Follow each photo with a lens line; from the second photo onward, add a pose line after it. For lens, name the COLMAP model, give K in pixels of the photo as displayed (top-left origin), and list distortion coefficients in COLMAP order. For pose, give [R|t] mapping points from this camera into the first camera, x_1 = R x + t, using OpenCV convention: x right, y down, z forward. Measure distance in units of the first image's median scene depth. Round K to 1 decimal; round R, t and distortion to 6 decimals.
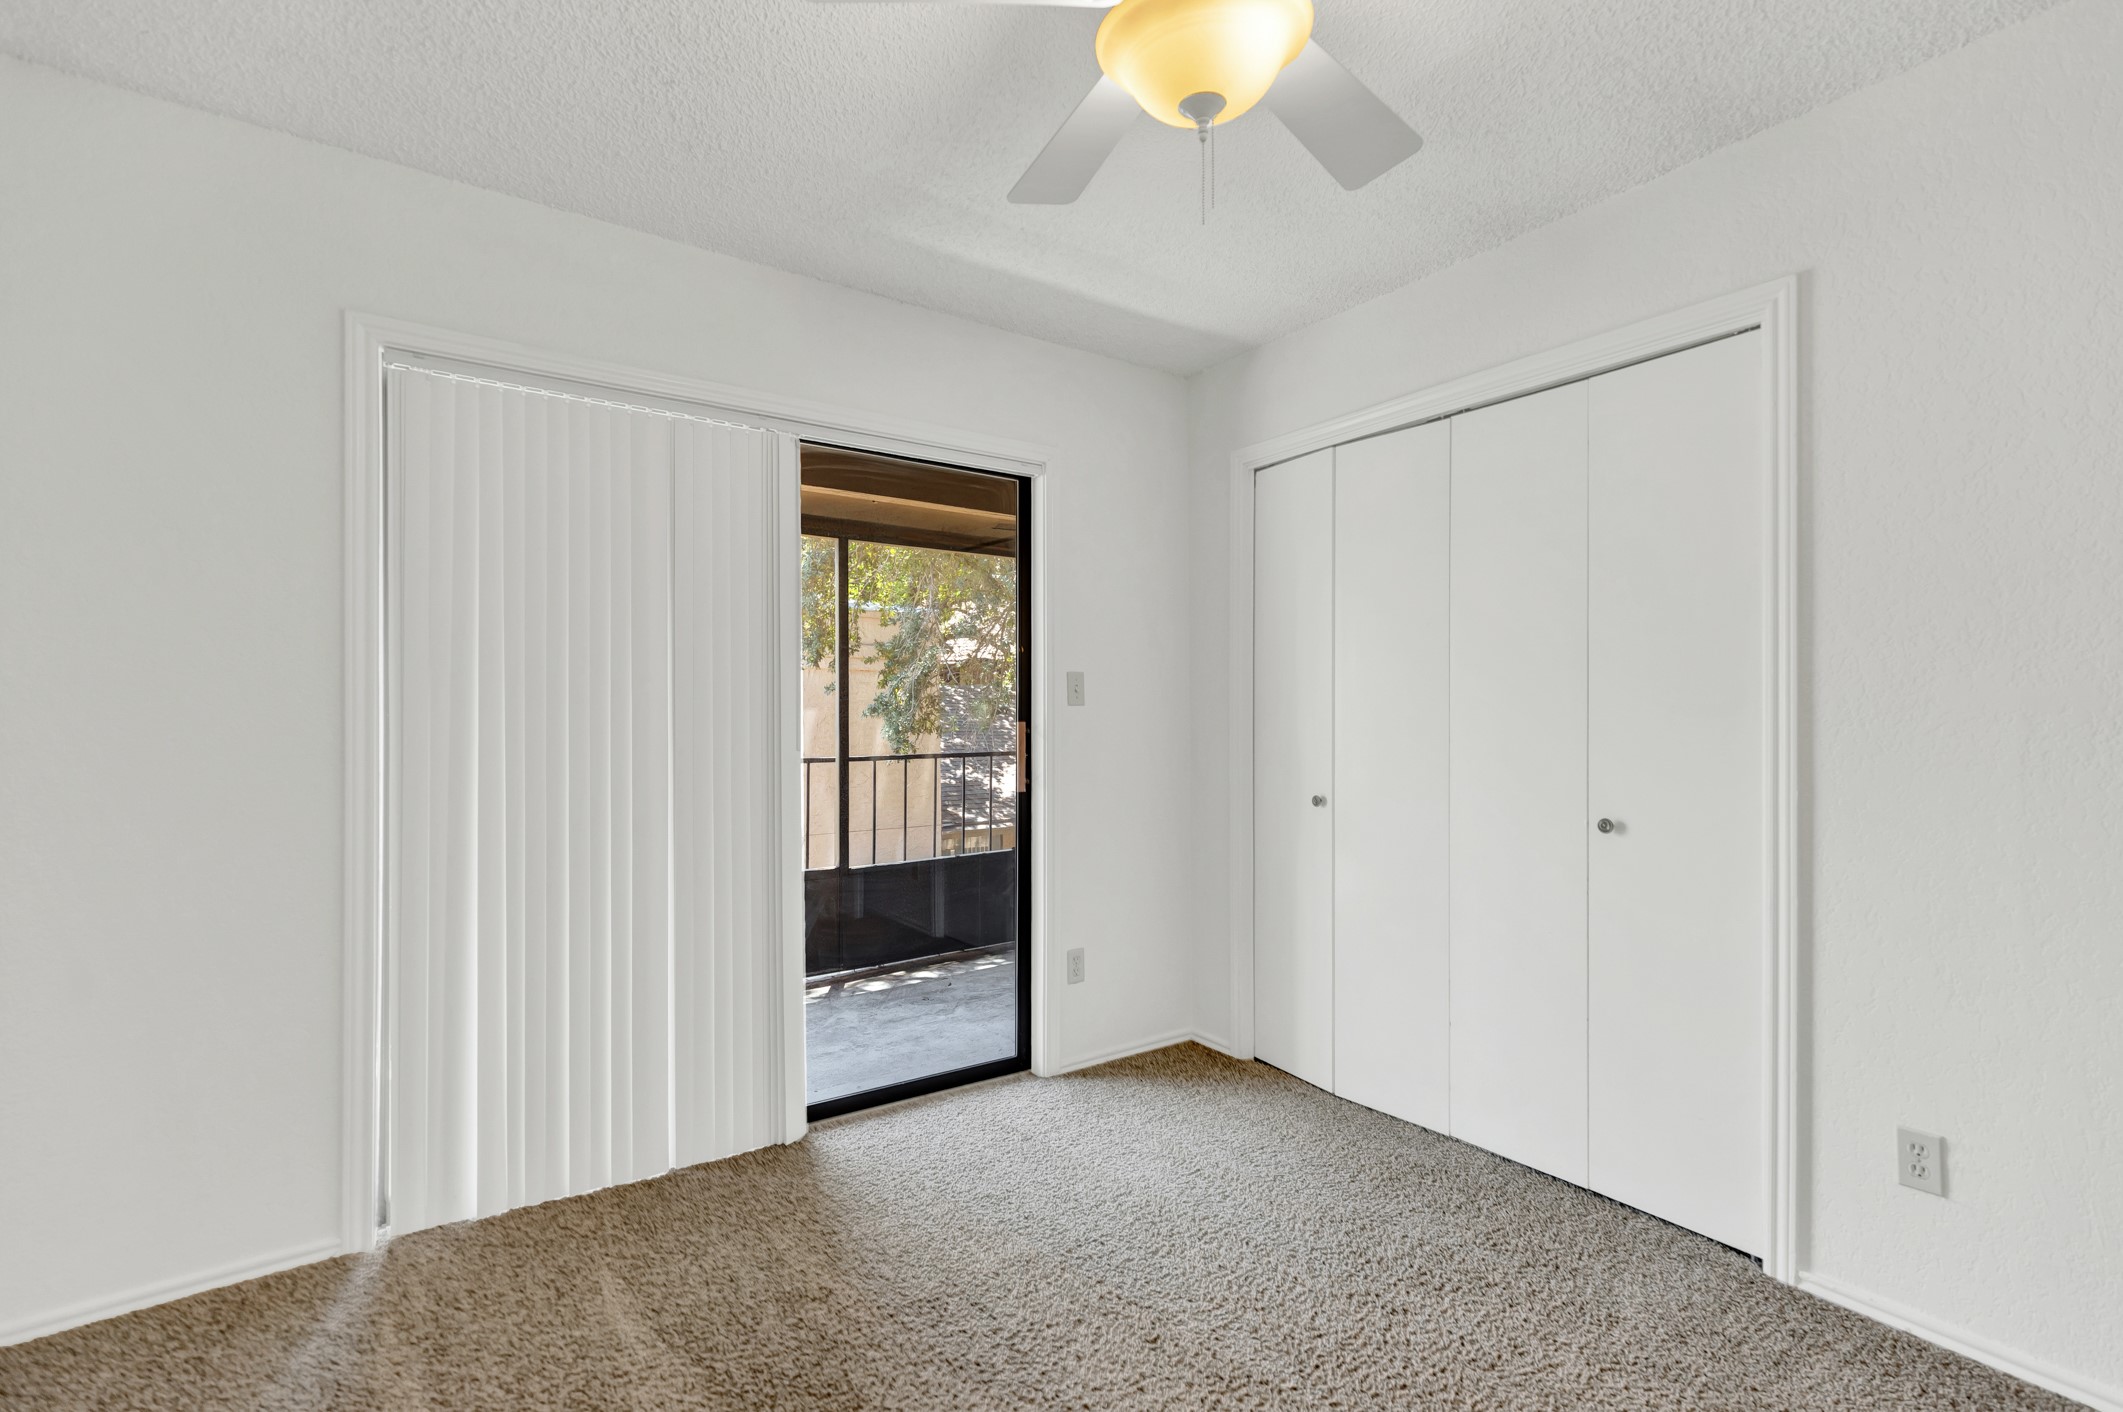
lens RADIAL K [[984.0, 0, 1055.7], [0, 984.0, 716.4], [0, 0, 1]] dist [0.015394, -0.002899]
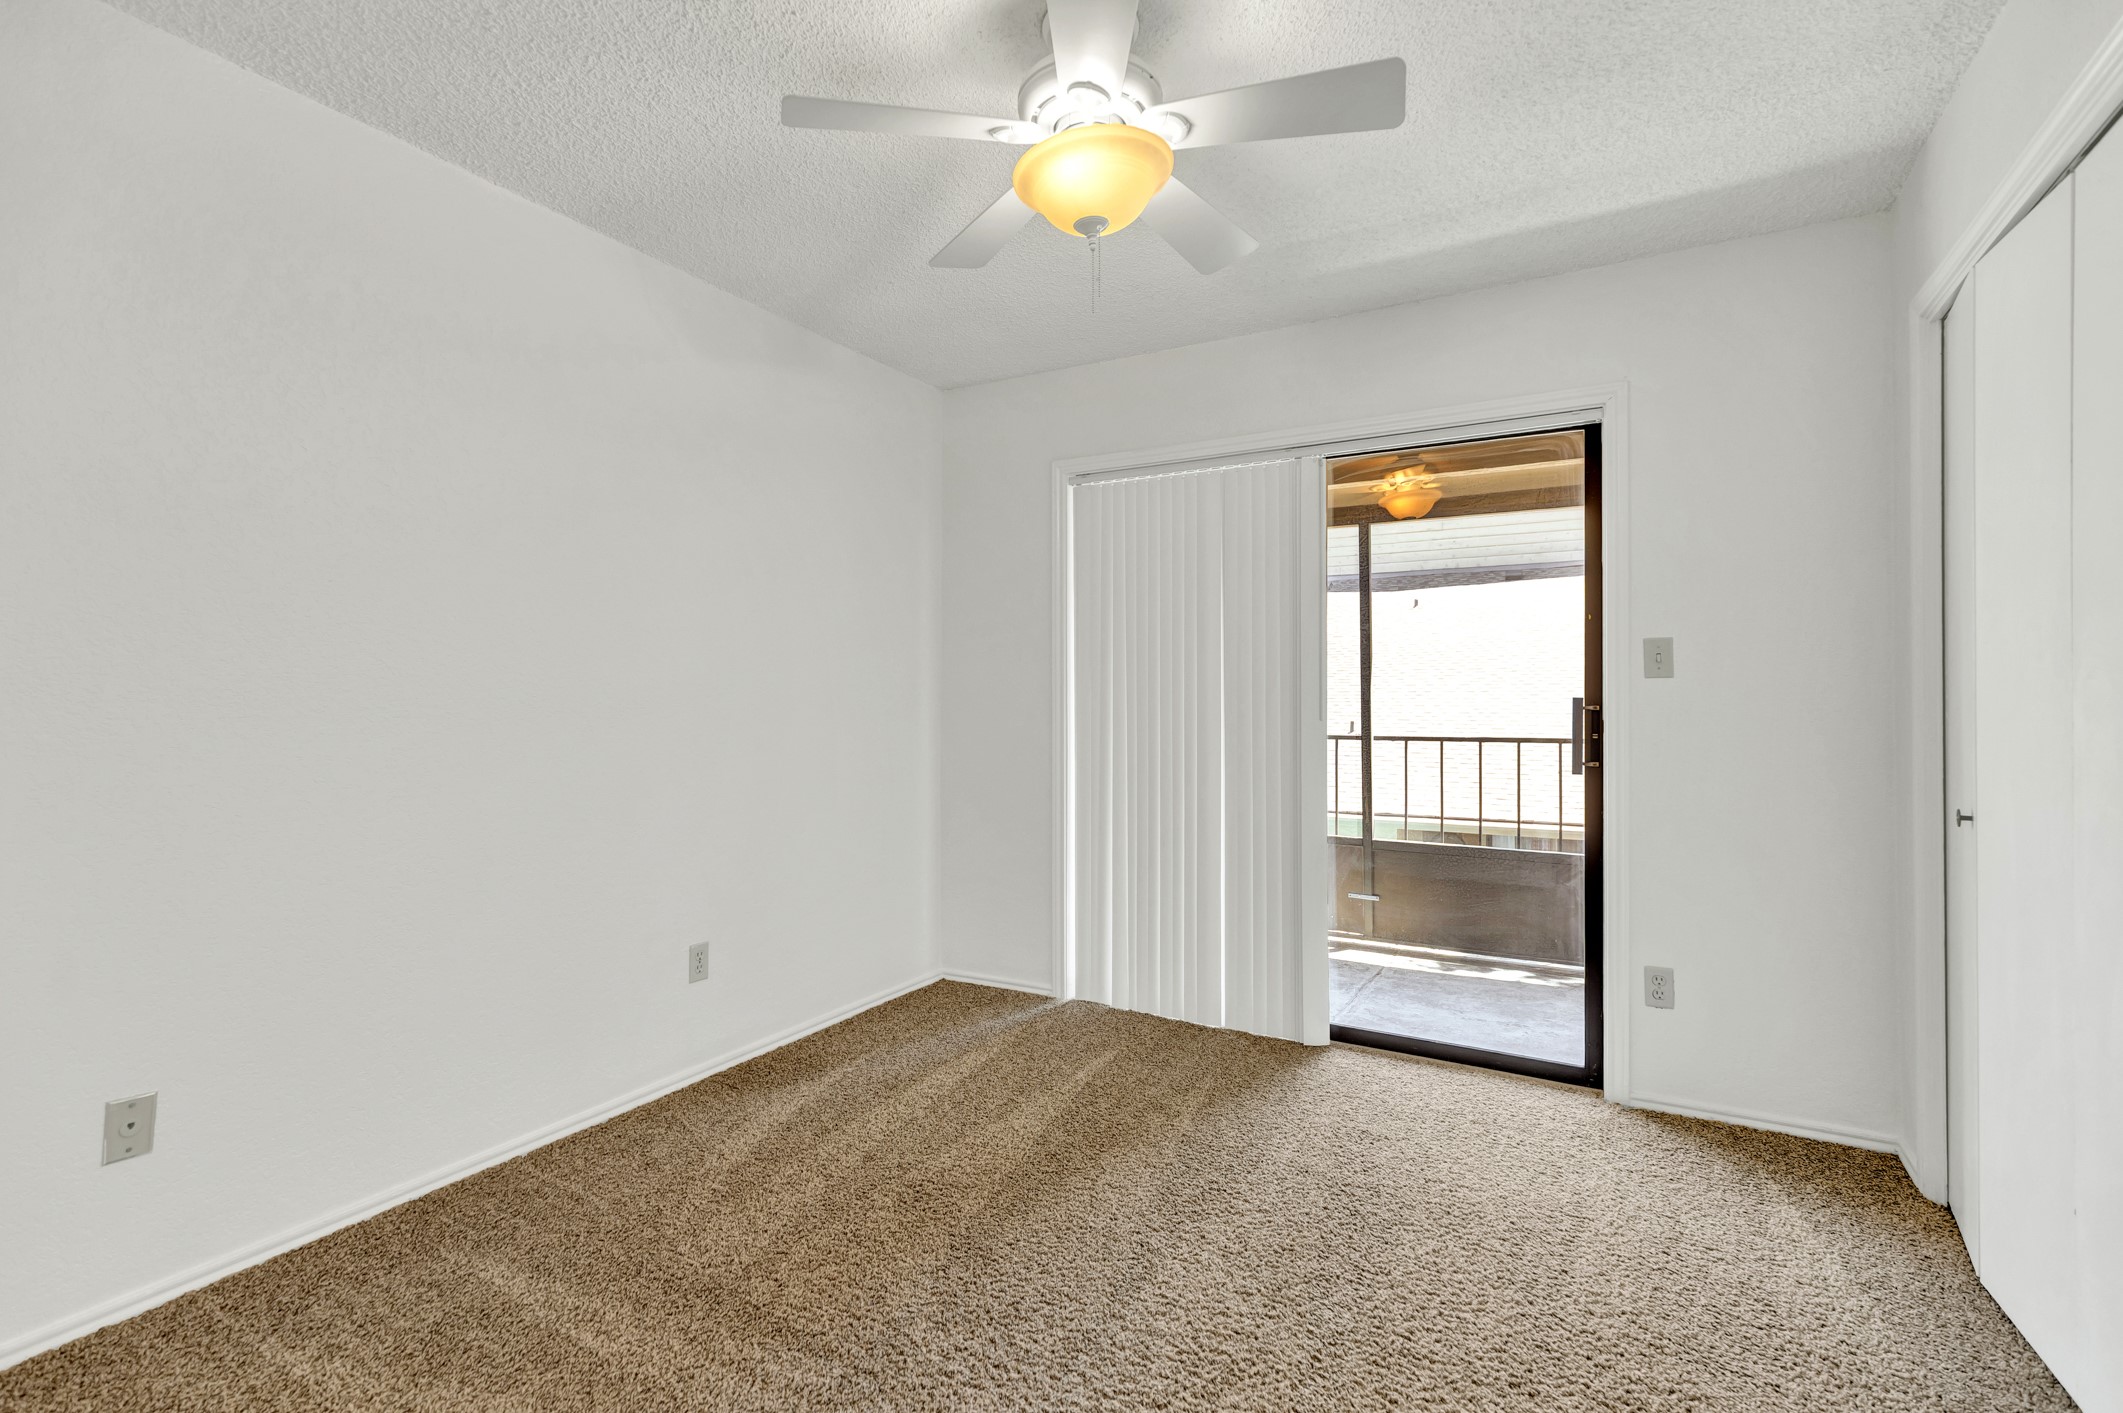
lens RADIAL K [[984.0, 0, 1038.5], [0, 984.0, 699.0], [0, 0, 1]] dist [0.015394, -0.002899]
pose [[0.413229, 0.000457, -0.910627, 0.673613], [-0.004754, 0.999987, -0.001656, 0.012601], [0.910615, 0.005013, 0.413226, 0.196208]]
